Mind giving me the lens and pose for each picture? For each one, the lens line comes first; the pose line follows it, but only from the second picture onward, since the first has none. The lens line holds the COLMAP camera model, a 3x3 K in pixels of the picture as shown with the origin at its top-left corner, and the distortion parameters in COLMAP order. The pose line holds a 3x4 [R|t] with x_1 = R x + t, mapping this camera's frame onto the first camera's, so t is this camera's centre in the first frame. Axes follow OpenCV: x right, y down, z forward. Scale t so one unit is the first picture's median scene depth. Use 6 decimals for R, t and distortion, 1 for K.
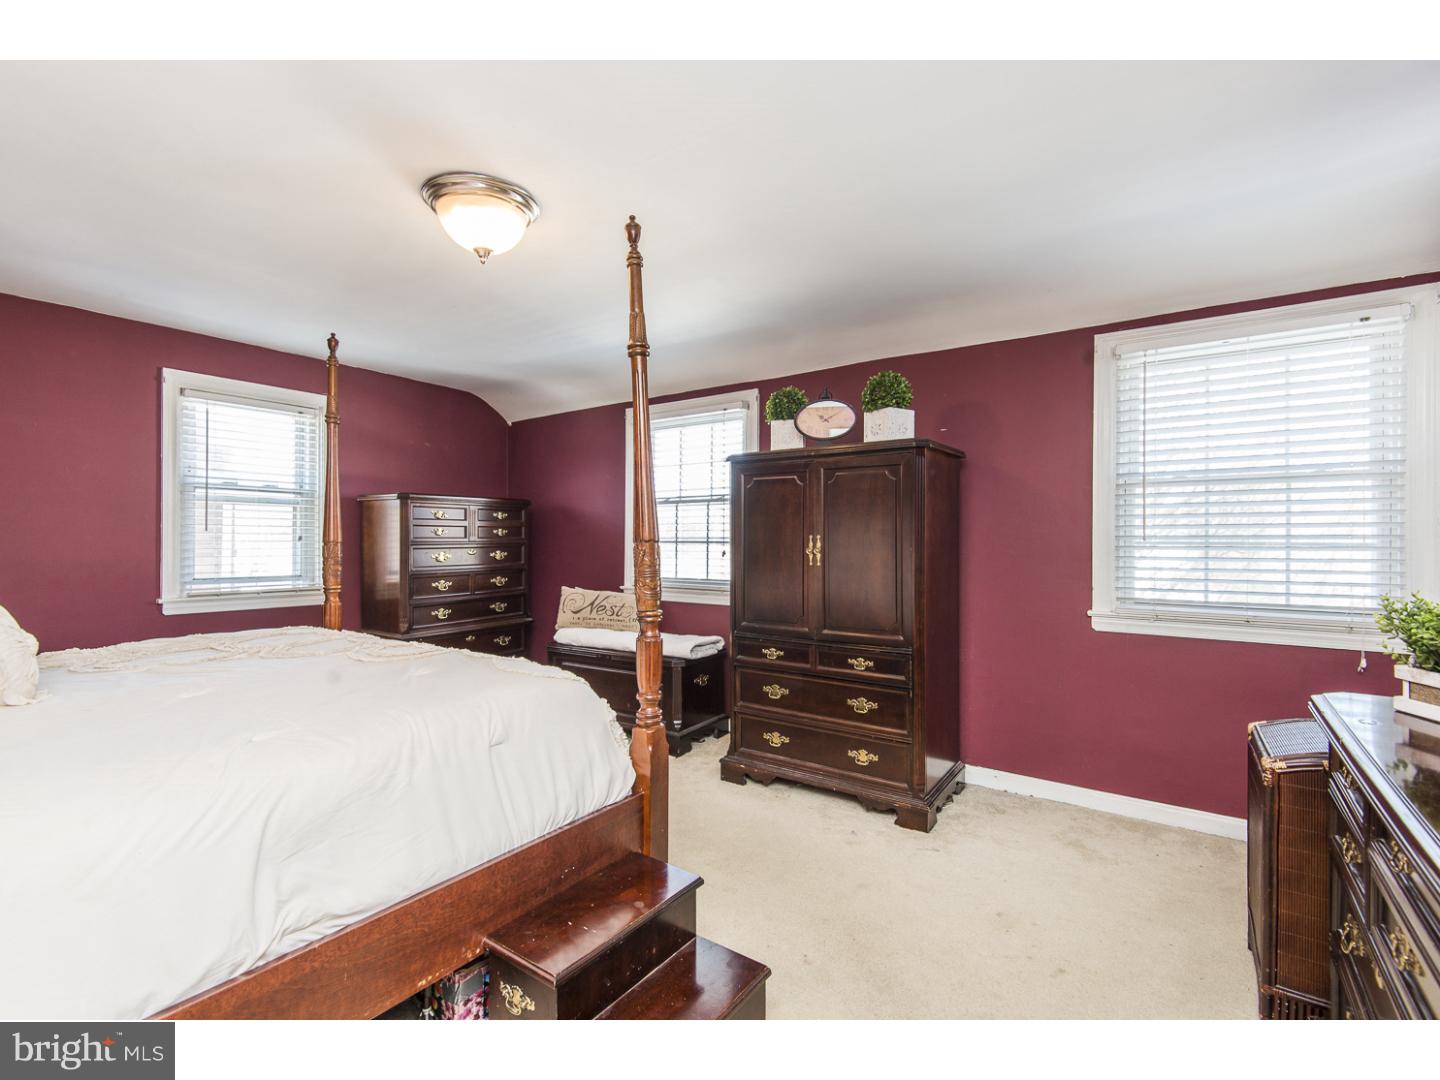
lens RADIAL K [[652.3, 0, 713.9], [0, 652.3, 542.7], [0, 0, 1]] dist [0.023621, -0.000216]
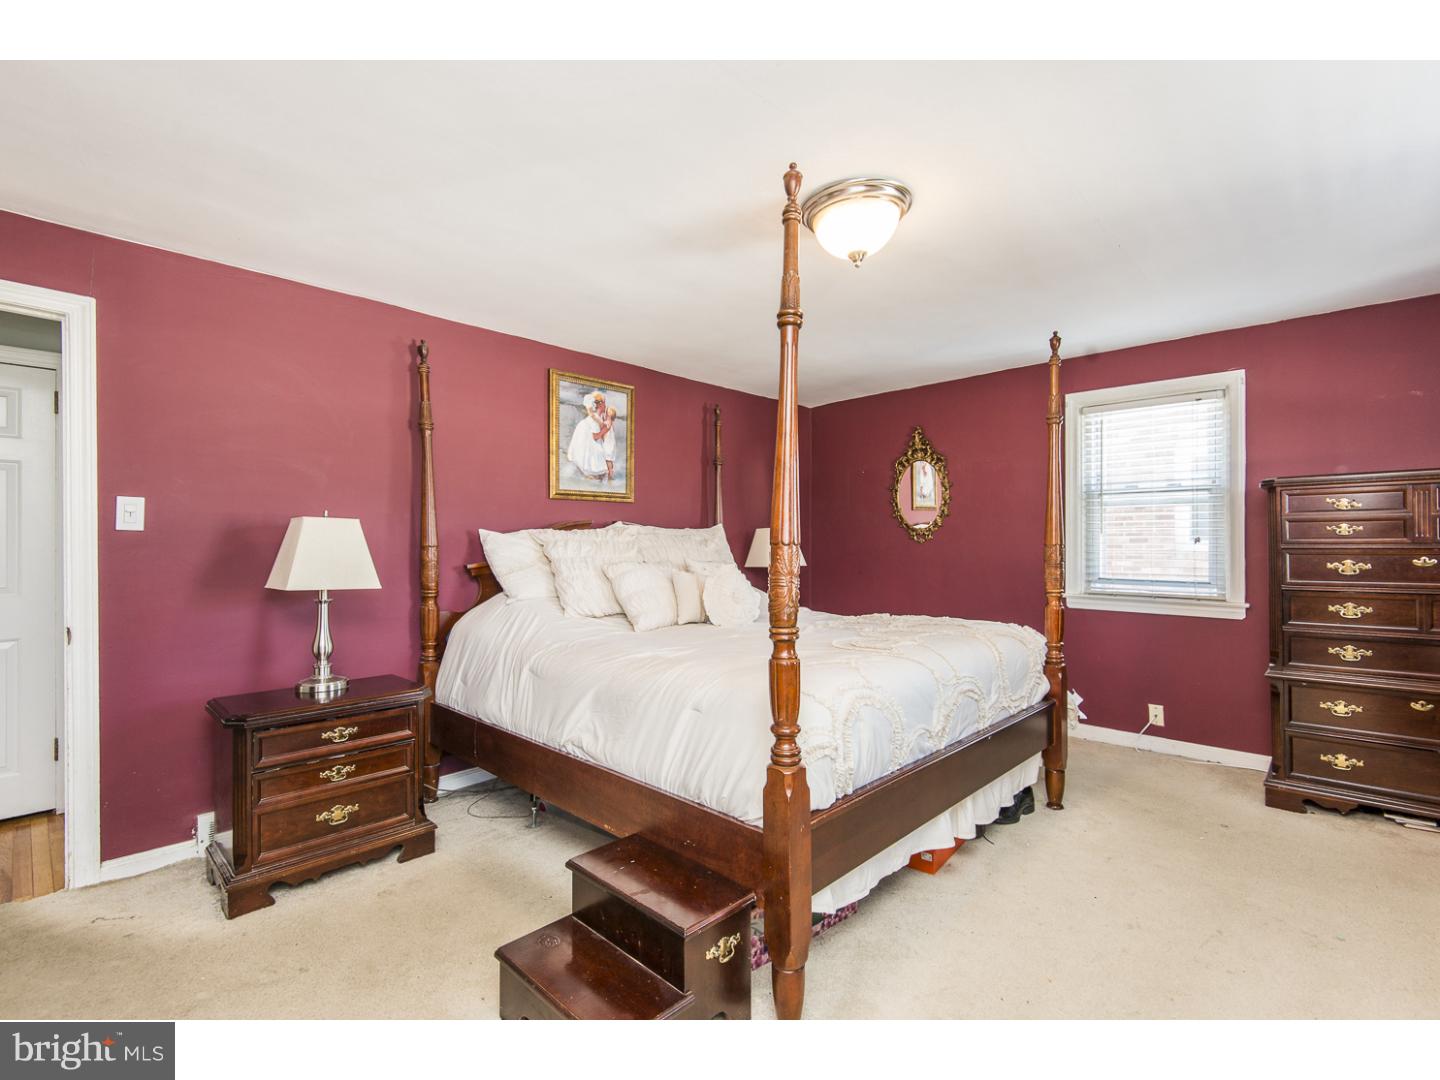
lens RADIAL K [[652.3, 0, 713.9], [0, 652.3, 542.7], [0, 0, 1]] dist [0.023621, -0.000216]
pose [[-0.130282, -0.001704, -0.991476, 0.375118], [-0.000988, 0.999998, -0.001589, -0.001672], [0.991477, 0.000773, -0.130283, 0.513197]]
